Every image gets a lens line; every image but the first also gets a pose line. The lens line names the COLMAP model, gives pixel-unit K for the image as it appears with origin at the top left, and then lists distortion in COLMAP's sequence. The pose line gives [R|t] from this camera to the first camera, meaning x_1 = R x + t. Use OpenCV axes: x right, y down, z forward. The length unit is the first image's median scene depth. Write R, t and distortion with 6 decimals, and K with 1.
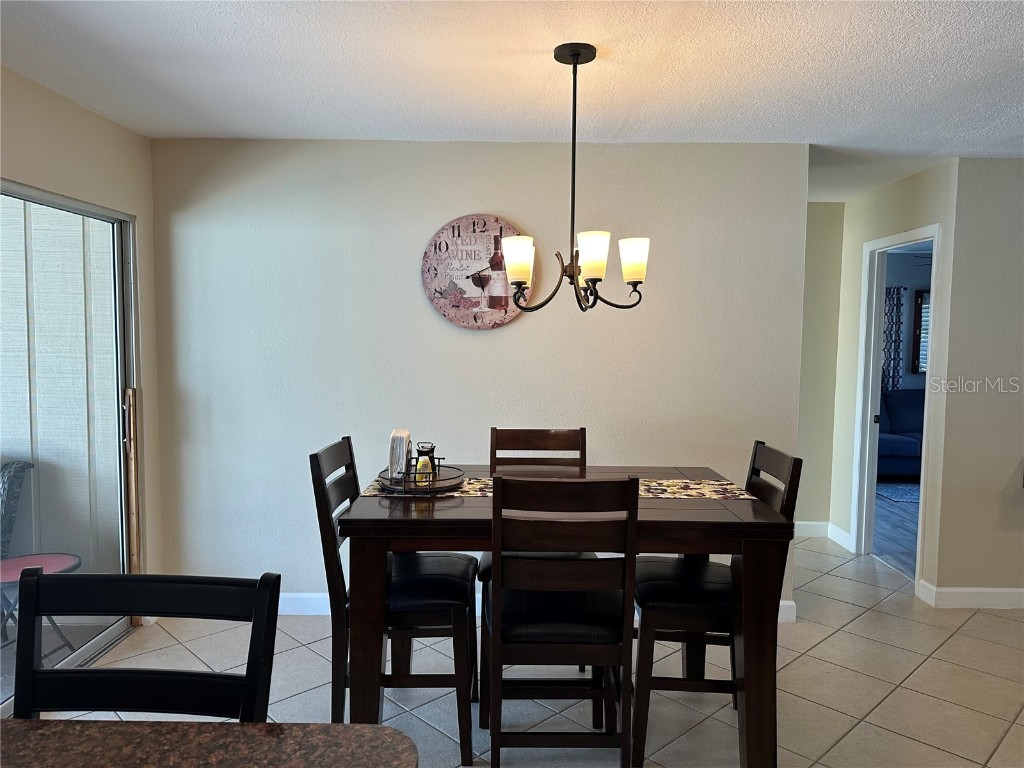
lens RADIAL K [[732.8, 0, 515.6], [0, 732.8, 386.3], [0, 0, 1]] dist [0.002914, -0.001506]
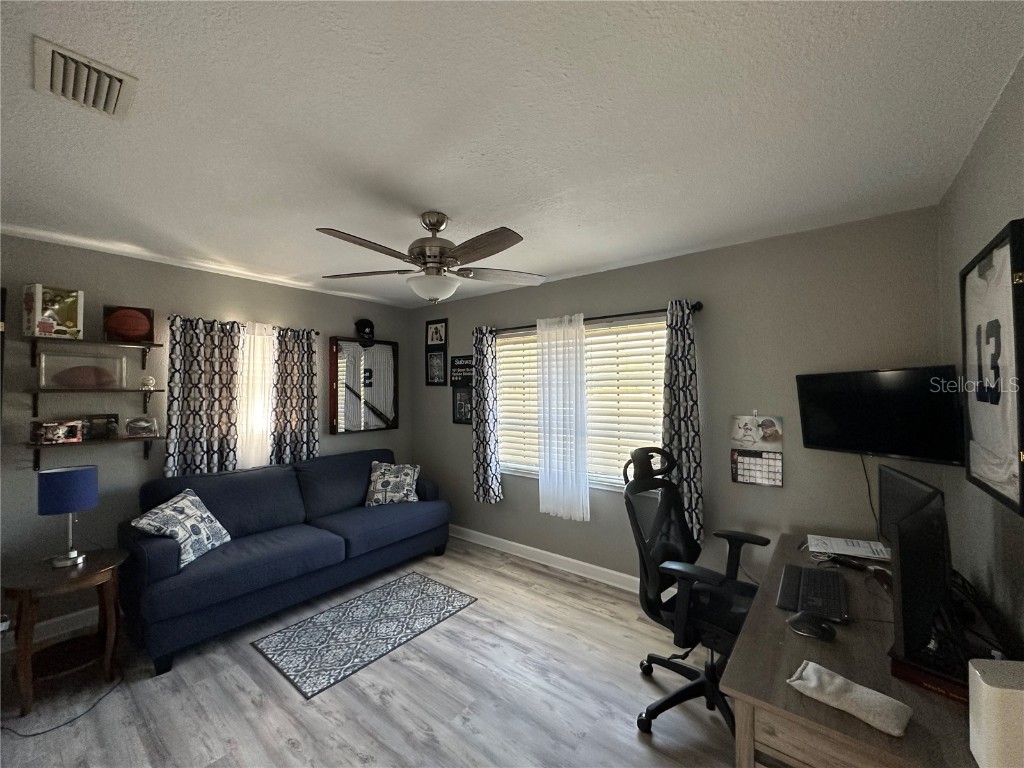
lens RADIAL K [[409.5, 0, 515.4], [0, 409.5, 385.0], [0, 0, 1]] dist [-0.001269, -0.000792]
pose [[0.588829, -0.006661, 0.808230, 0.289901], [0.069986, 0.996630, -0.042774, -0.040007], [-0.805222, 0.081751, 0.587311, 0.554134]]
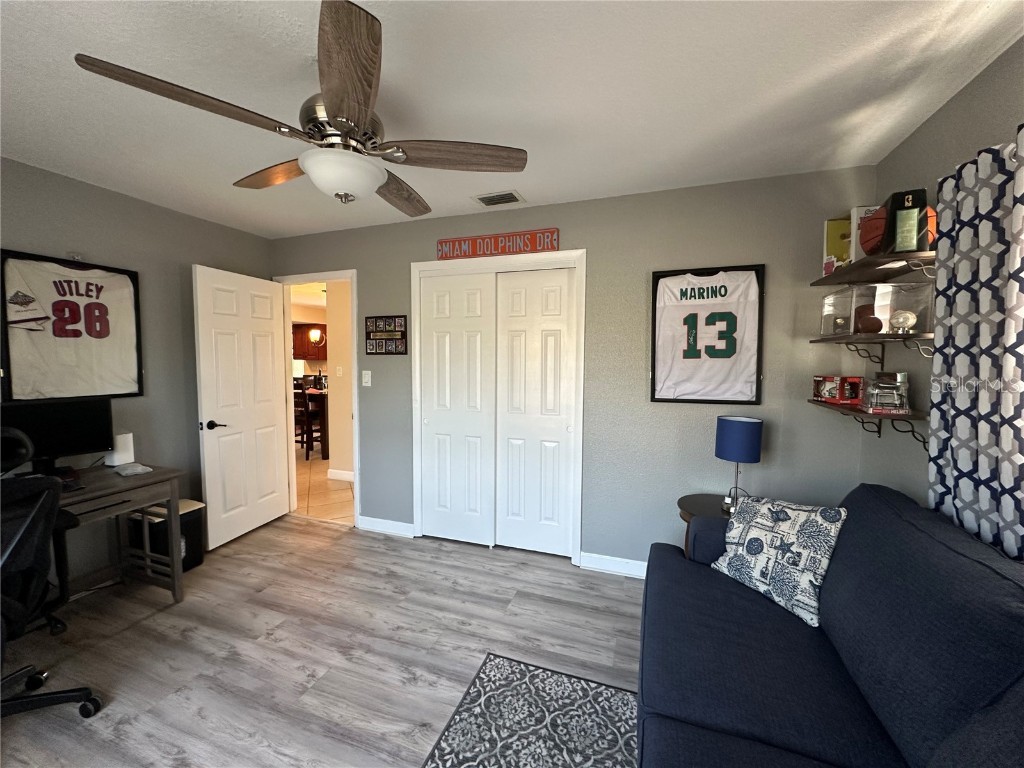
lens RADIAL K [[409.5, 0, 514.2], [0, 409.5, 382.7], [0, 0, 1]] dist [-0.001269, -0.000792]
pose [[-0.299874, 0.039828, -0.953147, 0.694338], [-0.076292, 0.994927, 0.065576, -0.048612], [0.950923, 0.092382, -0.295314, 0.943690]]
